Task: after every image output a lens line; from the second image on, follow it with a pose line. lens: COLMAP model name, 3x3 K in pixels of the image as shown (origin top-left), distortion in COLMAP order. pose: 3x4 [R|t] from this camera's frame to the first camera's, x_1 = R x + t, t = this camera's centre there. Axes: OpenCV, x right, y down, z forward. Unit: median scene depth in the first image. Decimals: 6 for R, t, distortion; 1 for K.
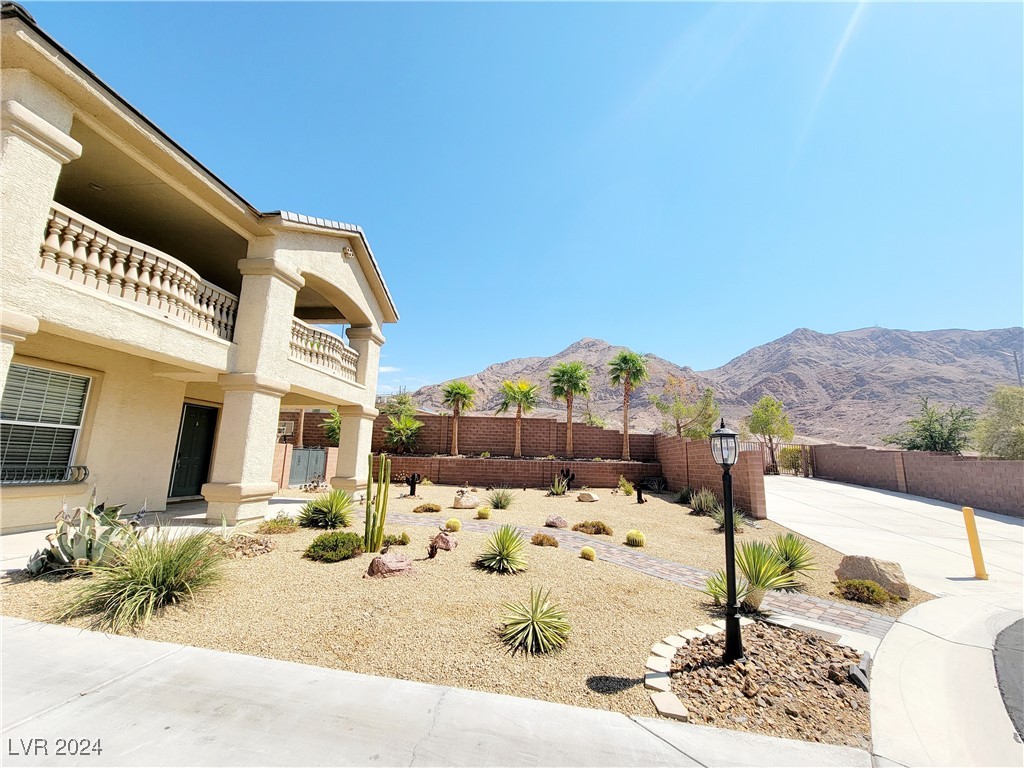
lens RADIAL K [[417.7, 0, 511.2], [0, 417.7, 384.3], [0, 0, 1]] dist [-0.001347, 0.000386]
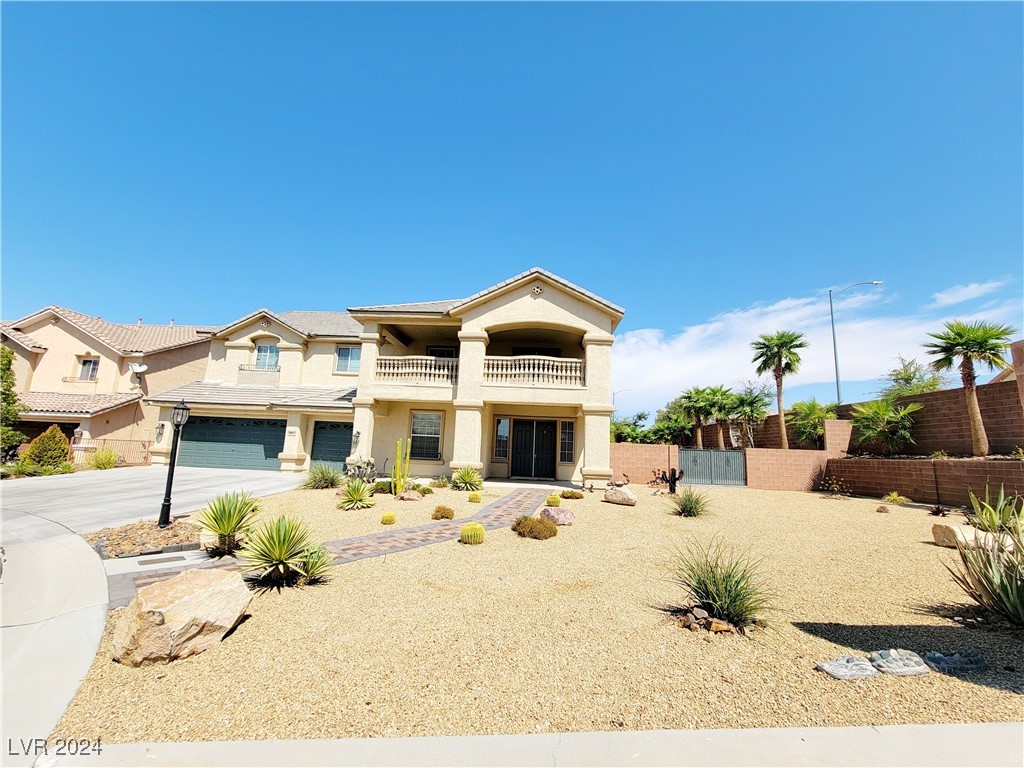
lens RADIAL K [[417.7, 0, 511.6], [0, 417.7, 389.0], [0, 0, 1]] dist [-0.001347, 0.000386]
pose [[0.055567, -0.180761, -0.981956, 0.800106], [0.145497, 0.974443, -0.171145, 0.186684], [0.987797, -0.133362, 0.080447, 0.763402]]
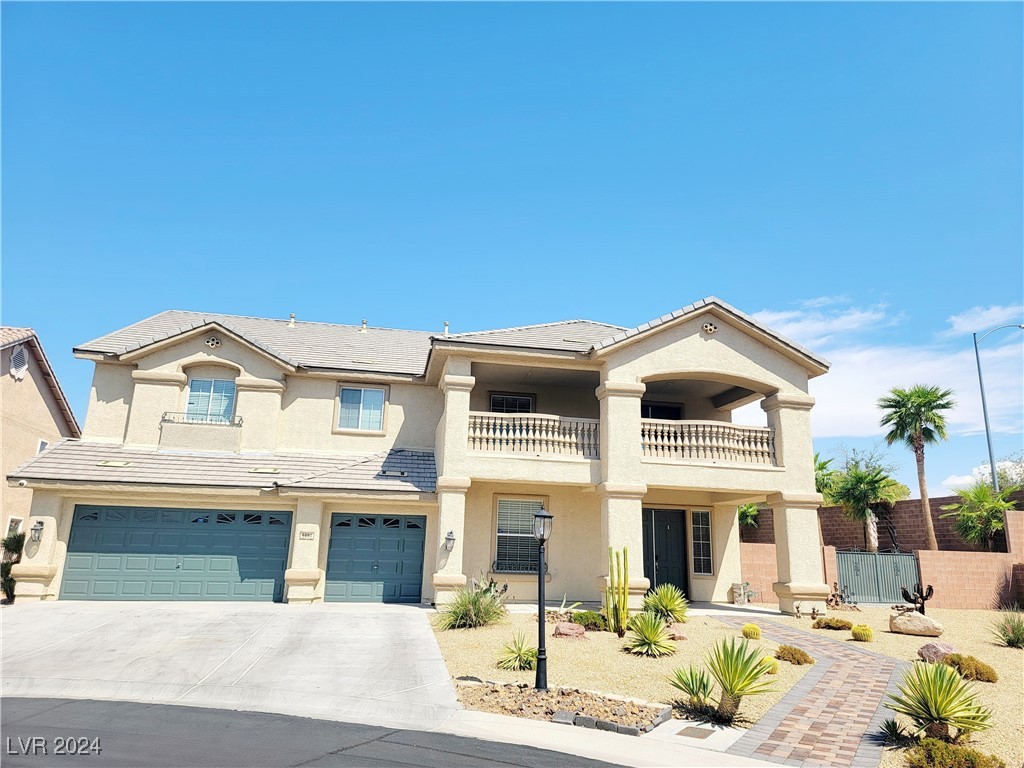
lens RADIAL K [[707.3, 0, 514.3], [0, 707.3, 382.4], [0, 0, 1]] dist [0.071299, -0.034182]
pose [[0.295137, -0.250448, -0.922047, 0.871488], [0.160441, 0.964322, -0.210575, 0.057529], [0.941888, -0.085786, 0.324789, 0.080722]]
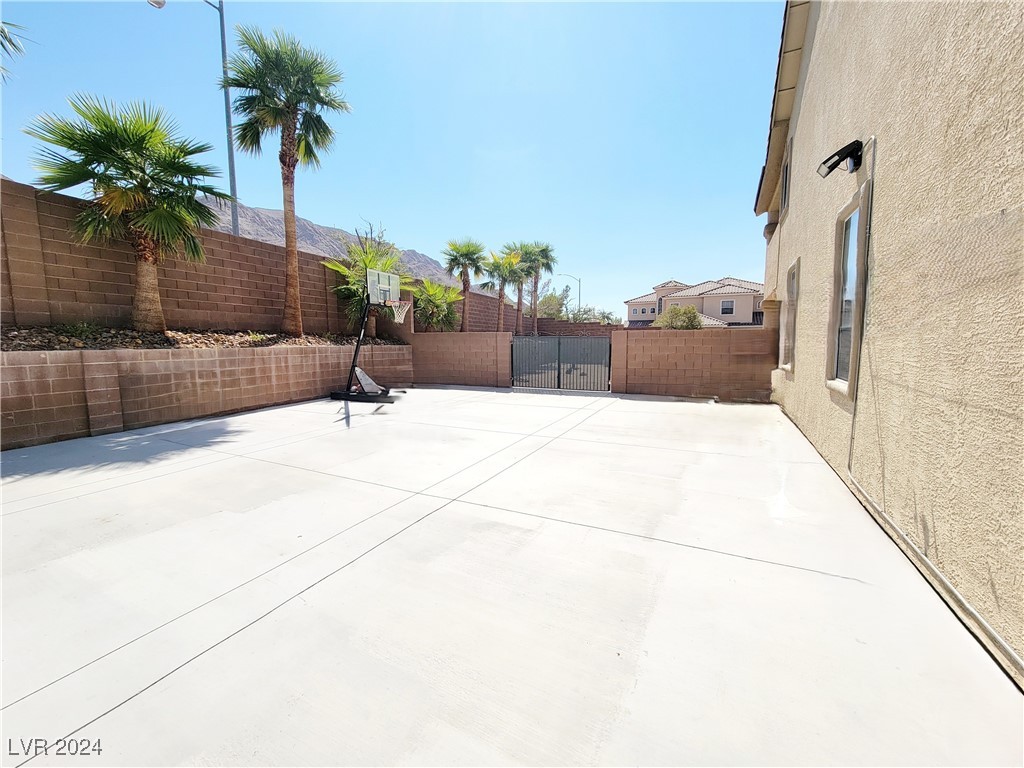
lens RADIAL K [[417.7, 0, 511.9], [0, 417.7, 383.6], [0, 0, 1]] dist [-0.001347, 0.000386]
pose [[0.338127, -0.120002, 0.933418, -1.788357], [-0.165963, 0.968689, 0.184656, 0.188311], [-0.926351, -0.217350, 0.307624, 1.385795]]
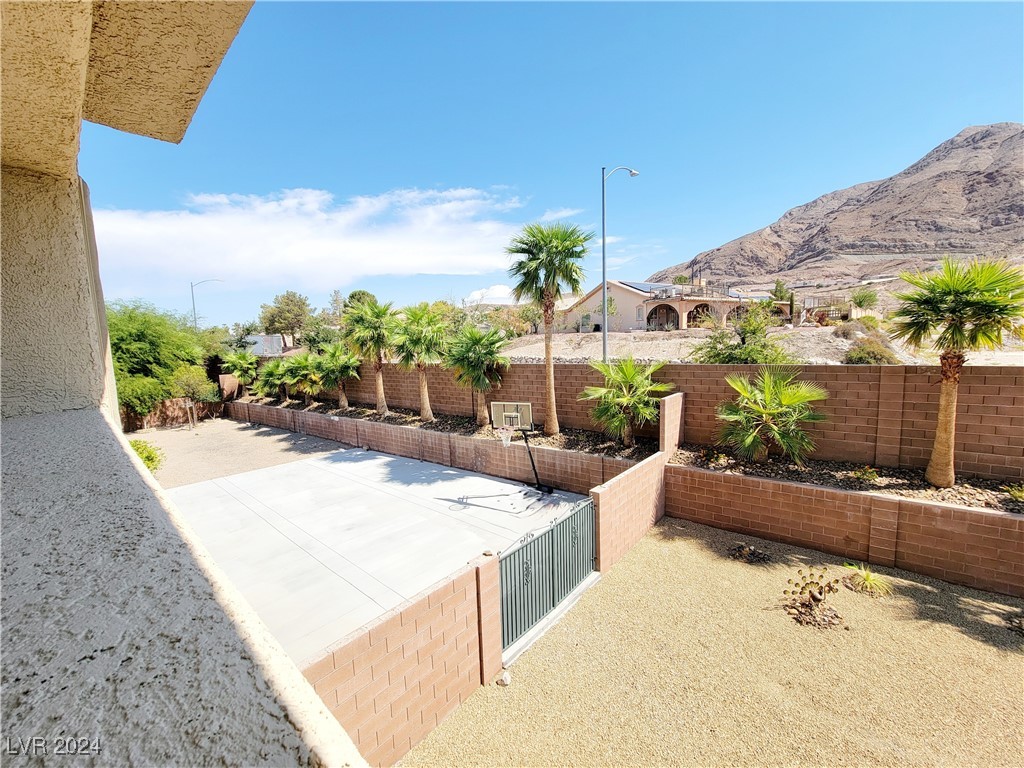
lens RADIAL K [[417.7, 0, 510.0], [0, 417.7, 383.9], [0, 0, 1]] dist [-0.001347, 0.000386]
pose [[0.804228, 0.004243, -0.594306, -0.464034], [0.165382, 0.958880, 0.230645, -0.103958], [0.570847, -0.283779, 0.770456, 1.167049]]
